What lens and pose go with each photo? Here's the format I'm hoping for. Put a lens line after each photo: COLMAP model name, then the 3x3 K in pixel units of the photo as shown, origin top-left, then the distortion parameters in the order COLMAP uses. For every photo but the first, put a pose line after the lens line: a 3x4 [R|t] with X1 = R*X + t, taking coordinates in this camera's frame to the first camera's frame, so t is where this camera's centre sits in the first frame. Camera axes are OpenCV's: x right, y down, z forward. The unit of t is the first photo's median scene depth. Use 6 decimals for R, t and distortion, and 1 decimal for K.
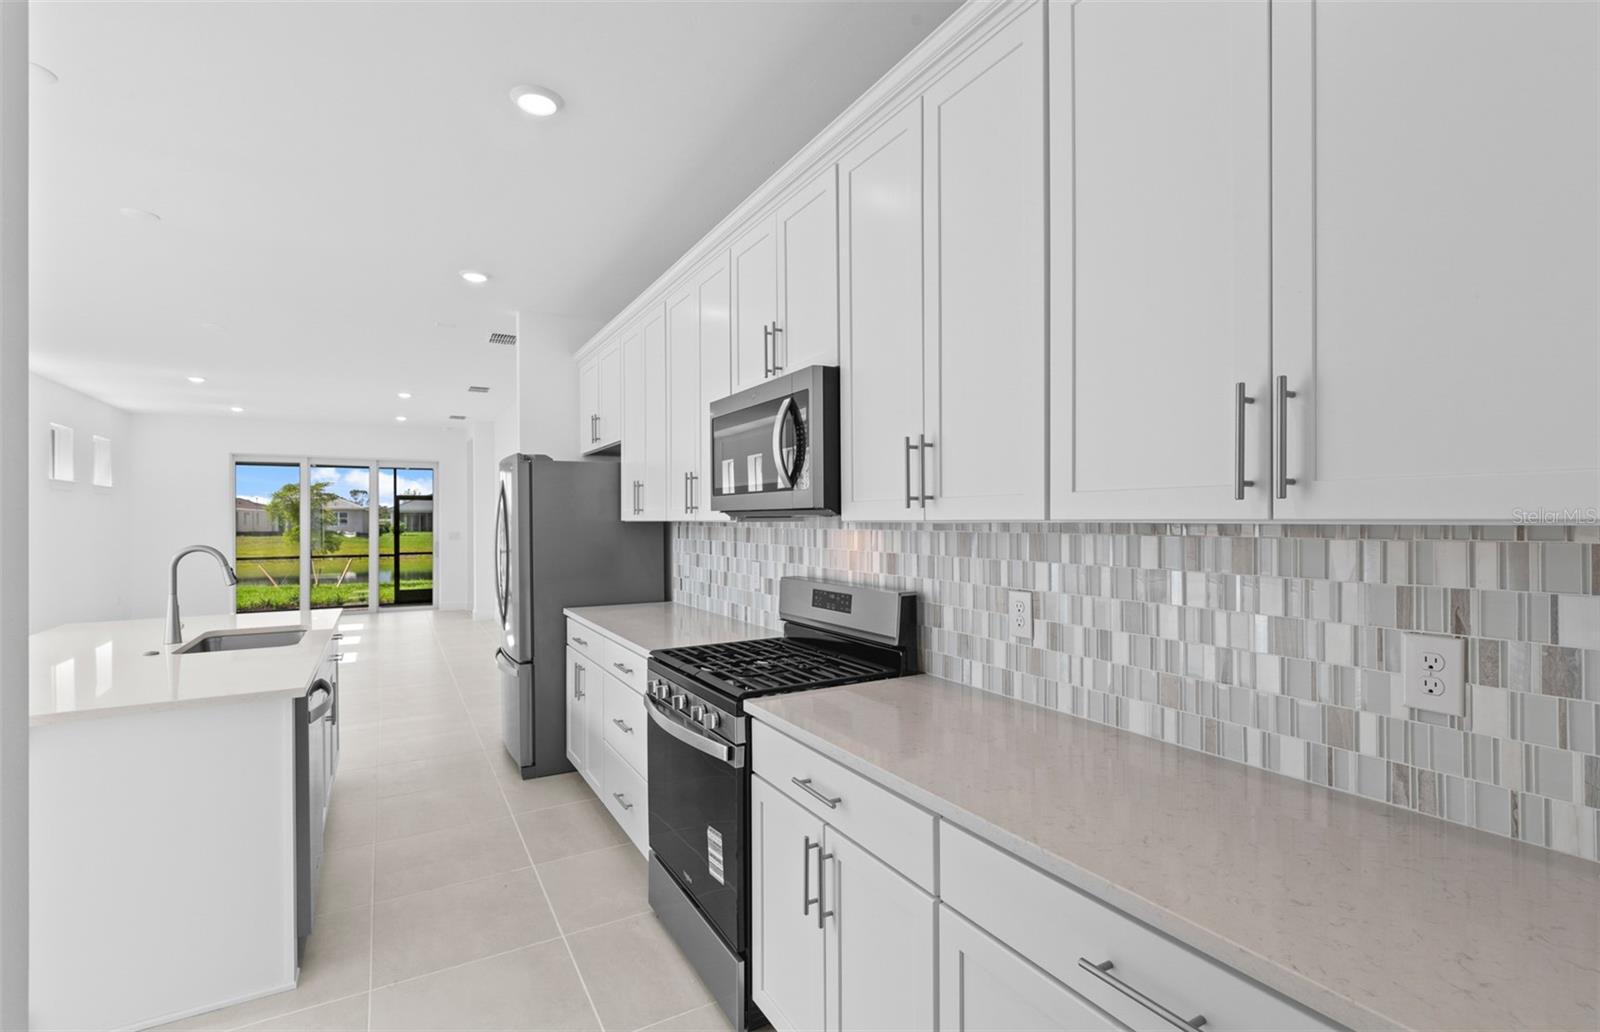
lens RADIAL K [[718.8, 0, 796.3], [0, 718.8, 520.4], [0, 0, 1]] dist [0.002312, 0.000536]
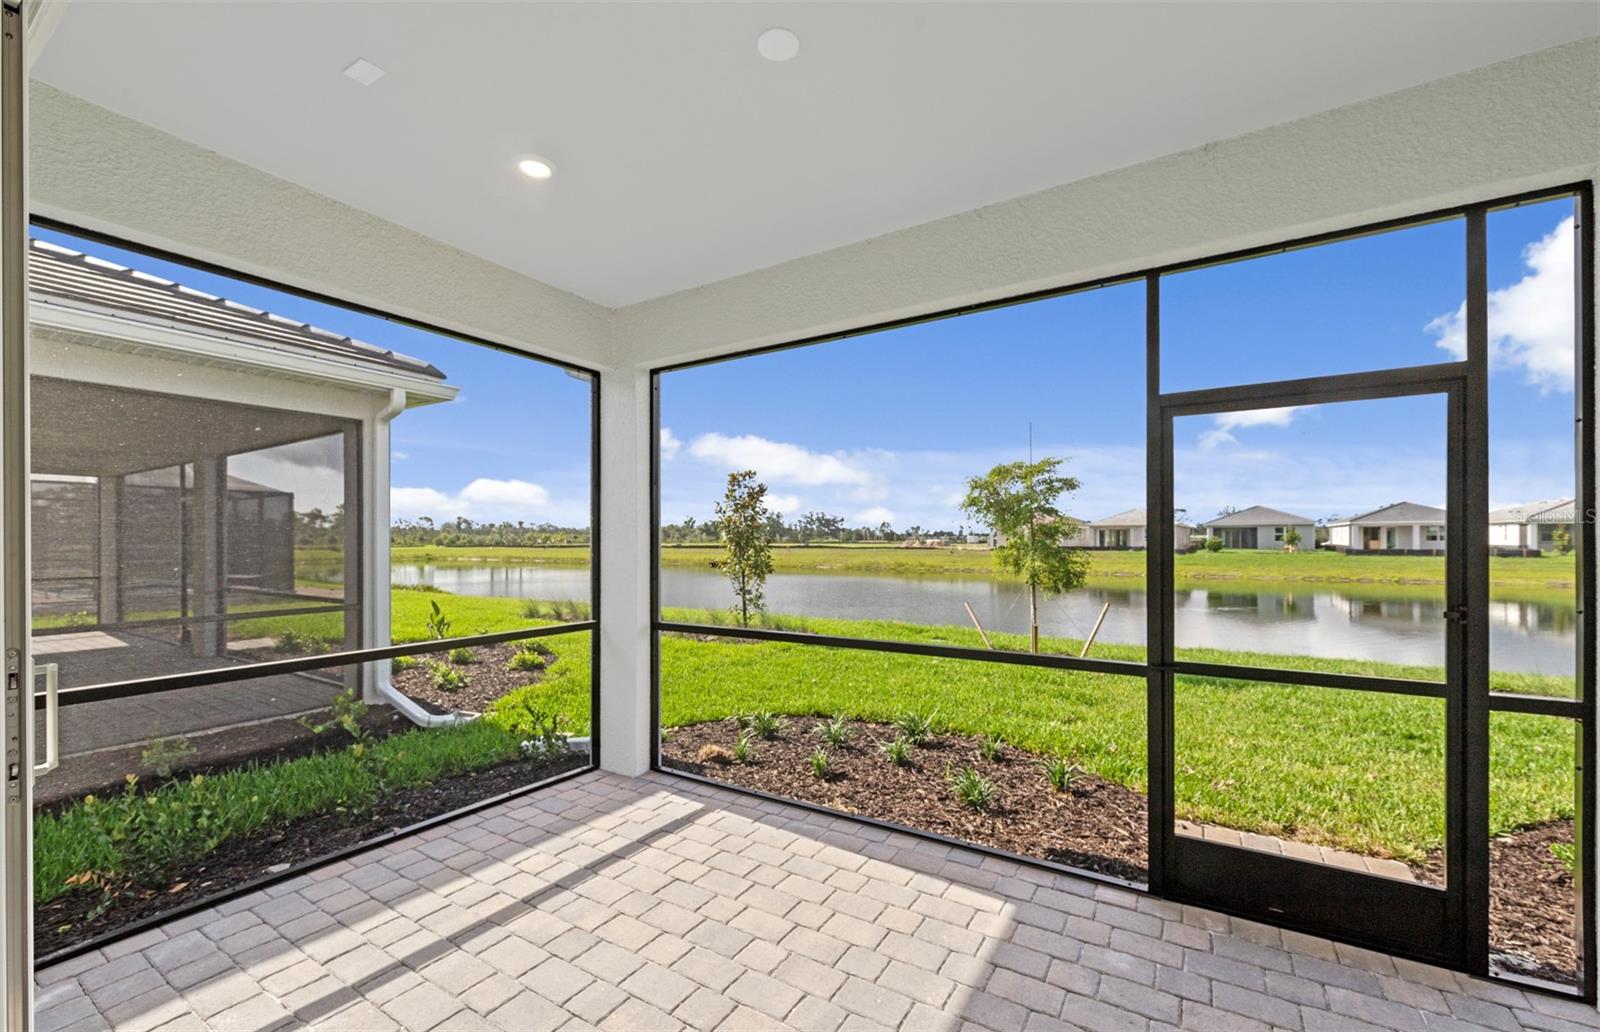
lens RADIAL K [[660.1, 0, 792.7], [0, 660.1, 532.6], [0, 0, 1]] dist [-0.000232, 0.000060]
pose [[0.476494, -0.003988, -0.879169, -2.065484], [-0.001473, 0.999985, -0.005335, 0.035516], [0.879176, 0.003837, 0.476481, 3.851250]]
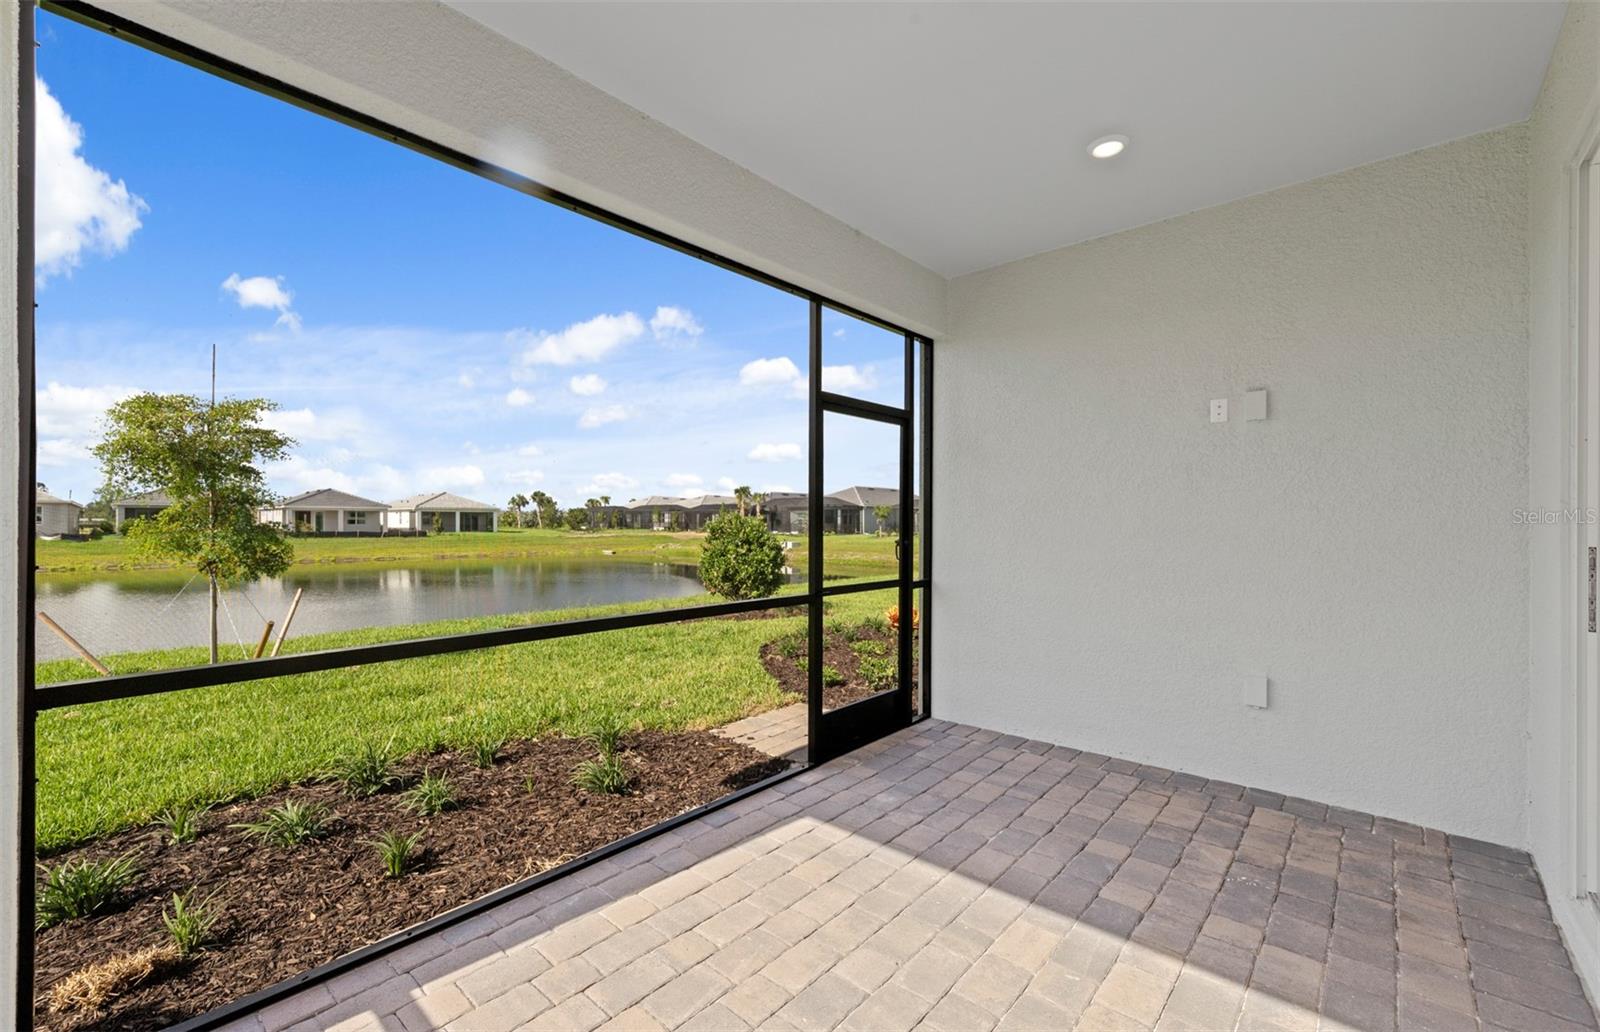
lens RADIAL K [[660.1, 0, 805.2], [0, 660.1, 520.4], [0, 0, 1]] dist [-0.000232, 0.000060]
pose [[0.944004, 0.006893, 0.329862, -3.133549], [-0.005017, 0.999966, -0.006538, 0.092253], [-0.329896, 0.004517, 0.944007, 3.564039]]
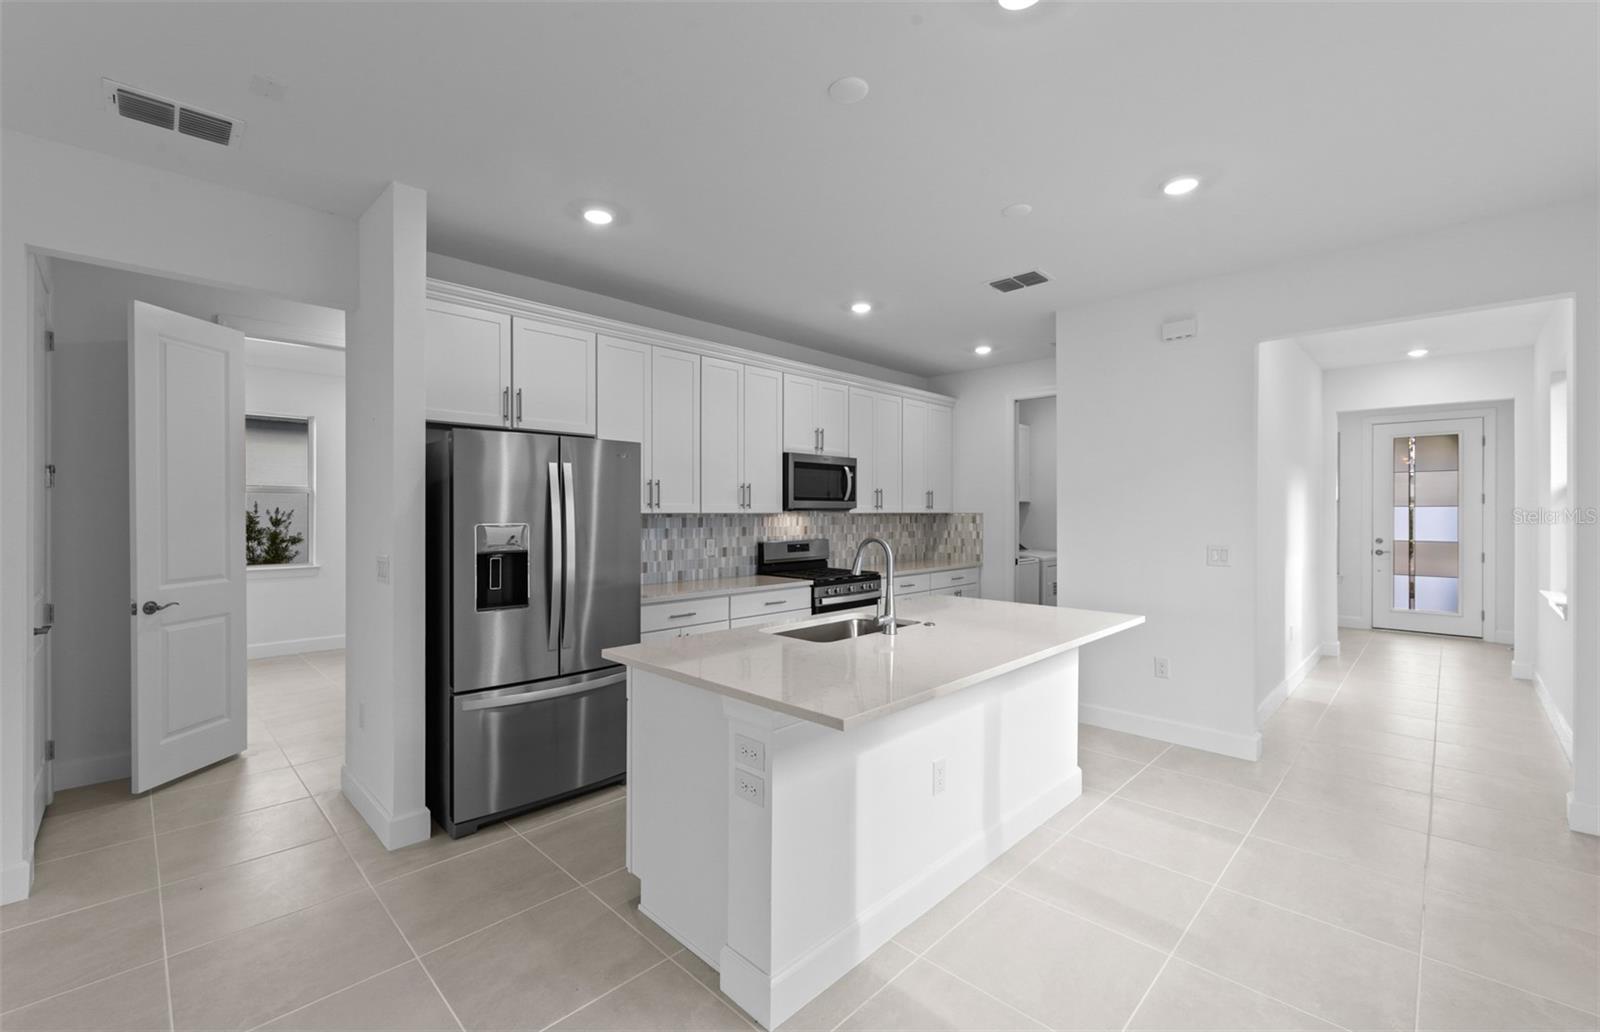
lens RADIAL K [[660.1, 0, 786.5], [0, 660.1, 513.0], [0, 0, 1]] dist [-0.000232, 0.000060]
pose [[-0.262179, 0.006159, 0.965000, -1.758841], [0.005557, 0.999973, -0.004872, 0.009544], [-0.965003, 0.004085, -0.262206, 1.416071]]
